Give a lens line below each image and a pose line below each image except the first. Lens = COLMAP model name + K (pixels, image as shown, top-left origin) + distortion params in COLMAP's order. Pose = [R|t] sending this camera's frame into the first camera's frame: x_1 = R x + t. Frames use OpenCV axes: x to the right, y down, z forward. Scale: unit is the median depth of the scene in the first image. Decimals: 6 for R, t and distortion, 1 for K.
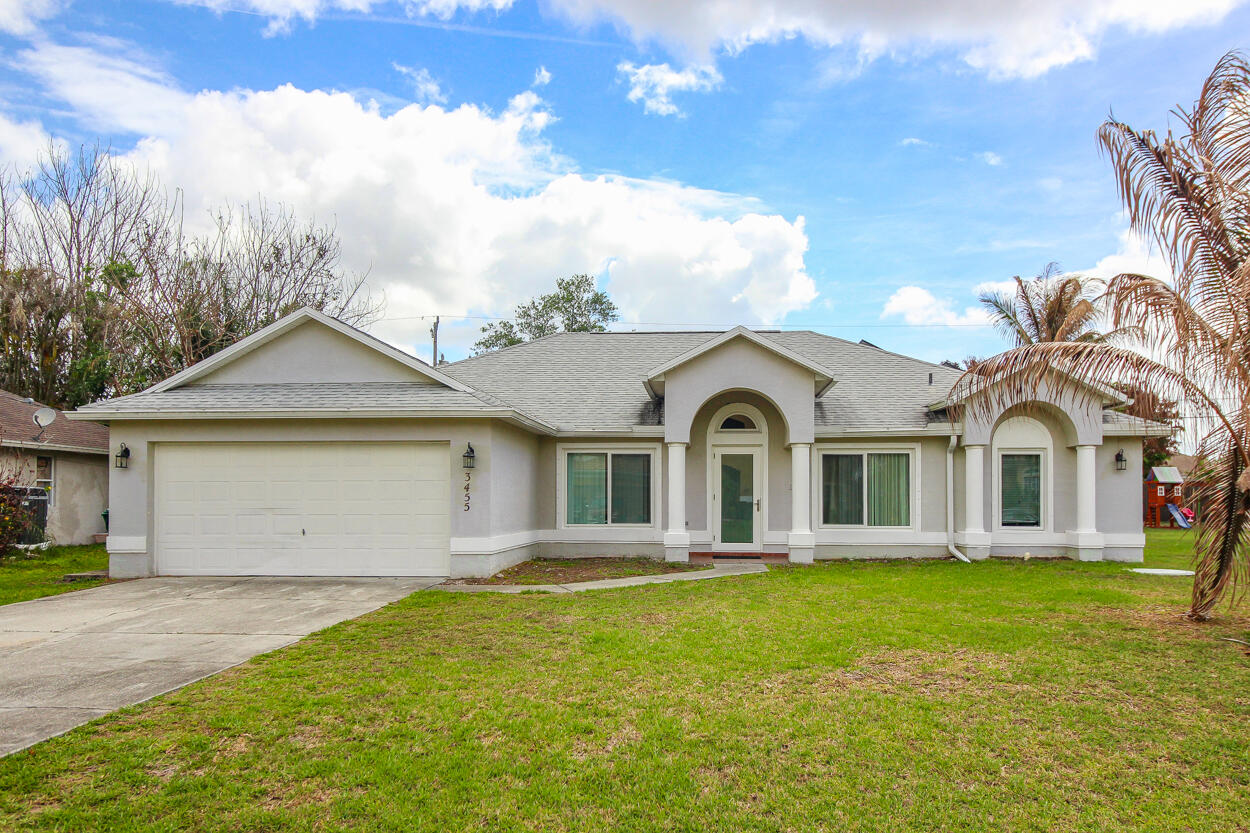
lens RADIAL K [[1165.2, 0, 626.8], [0, 1165.2, 418.3], [0, 0, 1]] dist [-0.081980, 0.000000]
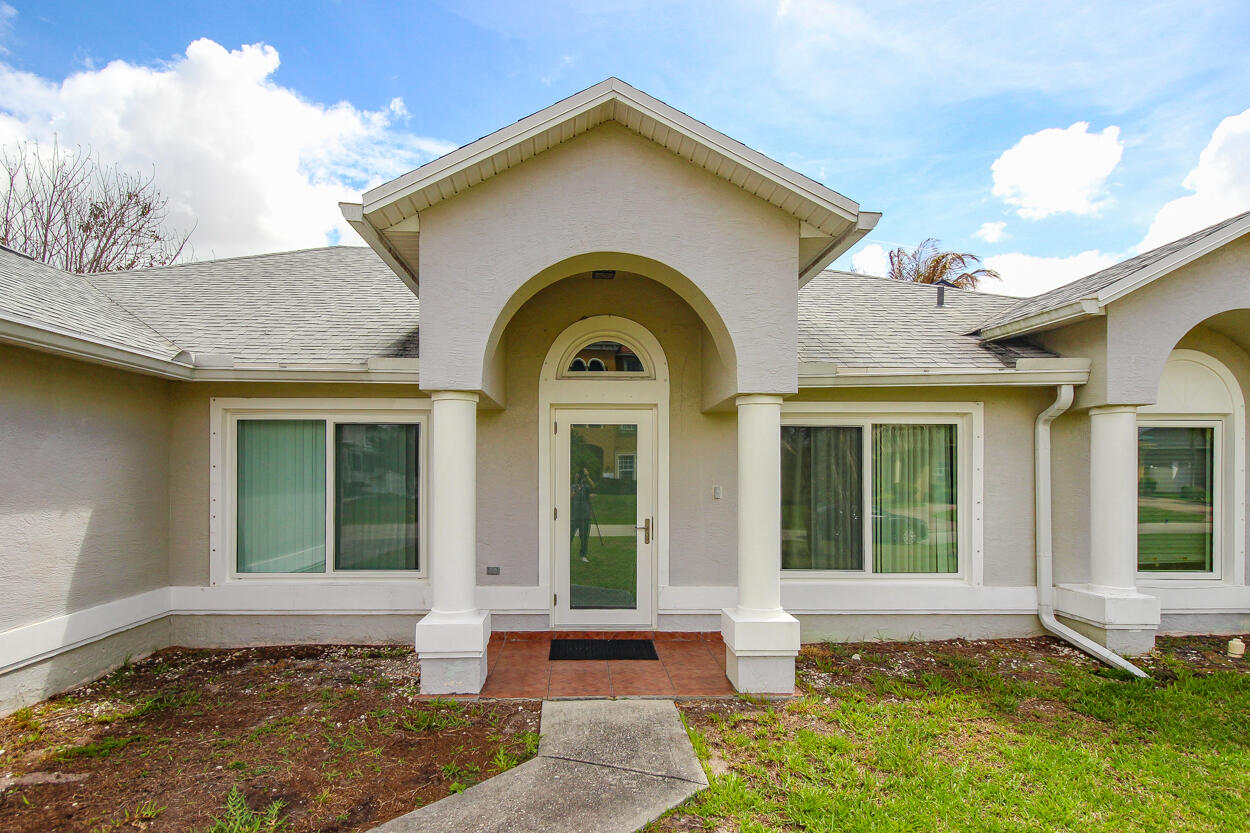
lens RADIAL K [[637.3, 0, 624.6], [0, 637.3, 422.7], [0, 0, 1]] dist [-0.002706, -0.000208]
pose [[0.991273, 0.006208, 0.131677, 0.069613], [-0.006537, 0.999976, 0.002069, 0.030009], [-0.131661, -0.002912, 0.991291, 0.750230]]
